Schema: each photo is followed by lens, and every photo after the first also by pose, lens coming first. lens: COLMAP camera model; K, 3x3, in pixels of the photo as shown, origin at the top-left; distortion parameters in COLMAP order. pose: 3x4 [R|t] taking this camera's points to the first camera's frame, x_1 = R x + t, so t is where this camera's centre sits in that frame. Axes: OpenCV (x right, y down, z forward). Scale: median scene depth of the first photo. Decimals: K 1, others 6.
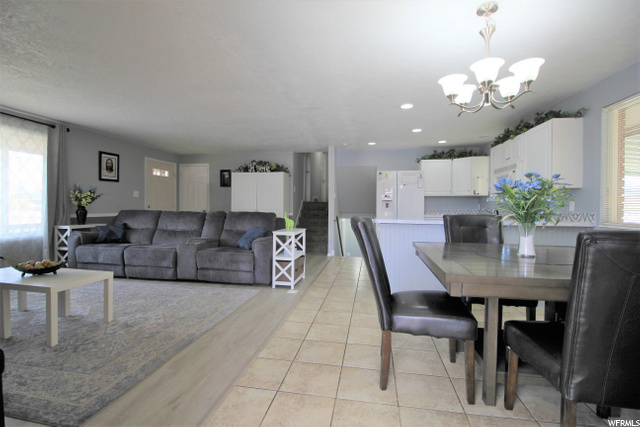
lens RADIAL K [[298.6, 0, 318.1], [0, 298.6, 210.6], [0, 0, 1]] dist [-0.000143, -0.013394]
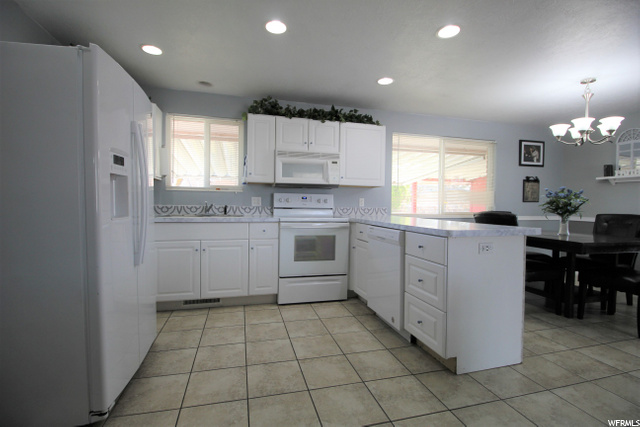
lens RADIAL K [[298.6, 0, 318.1], [0, 298.6, 210.6], [0, 0, 1]] dist [-0.000143, -0.013394]
pose [[-0.422498, -0.034412, 0.905710, -0.133391], [-0.005906, 0.999362, 0.035215, -0.021123], [-0.906345, 0.009529, -0.422432, 1.528005]]
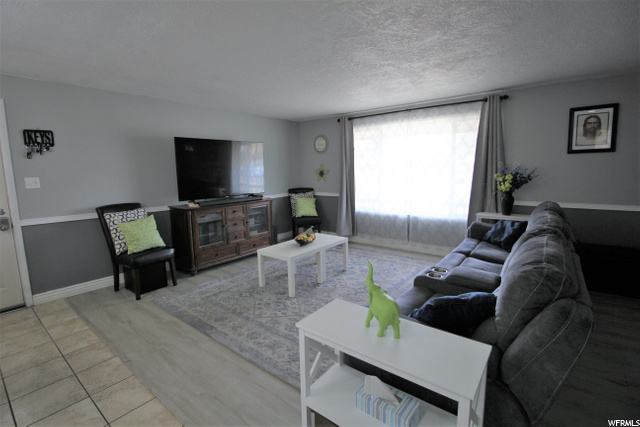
lens RADIAL K [[298.6, 0, 318.1], [0, 298.6, 210.6], [0, 0, 1]] dist [-0.000143, -0.013394]
pose [[-0.471285, 0.120670, -0.873687, 0.185768], [0.002499, 0.990775, 0.135494, -0.096959], [0.881977, 0.061673, -0.467239, 1.211627]]
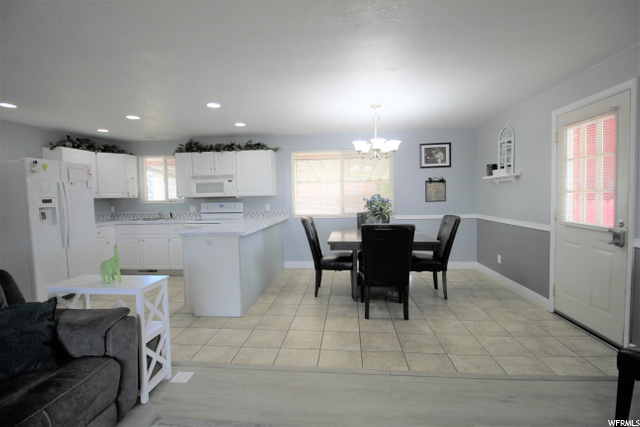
lens RADIAL K [[298.6, 0, 318.1], [0, 298.6, 210.6], [0, 0, 1]] dist [-0.000143, -0.013394]
pose [[-0.080406, -0.056123, 0.995181, -0.671615], [0.031497, 0.997772, 0.058814, -0.074223], [-0.996264, 0.036074, -0.078459, 0.791624]]
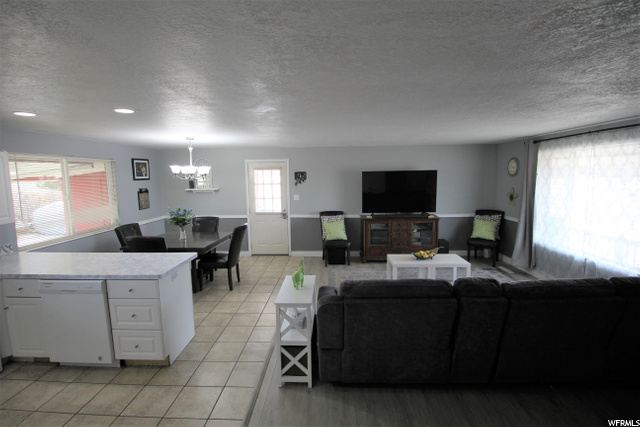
lens RADIAL K [[298.6, 0, 318.1], [0, 298.6, 210.6], [0, 0, 1]] dist [-0.000143, -0.013394]
pose [[-0.990479, 0.021321, -0.136000, -0.057608], [0.003773, 0.991767, 0.128001, -0.210273], [0.137610, 0.126269, -0.982405, 1.846558]]
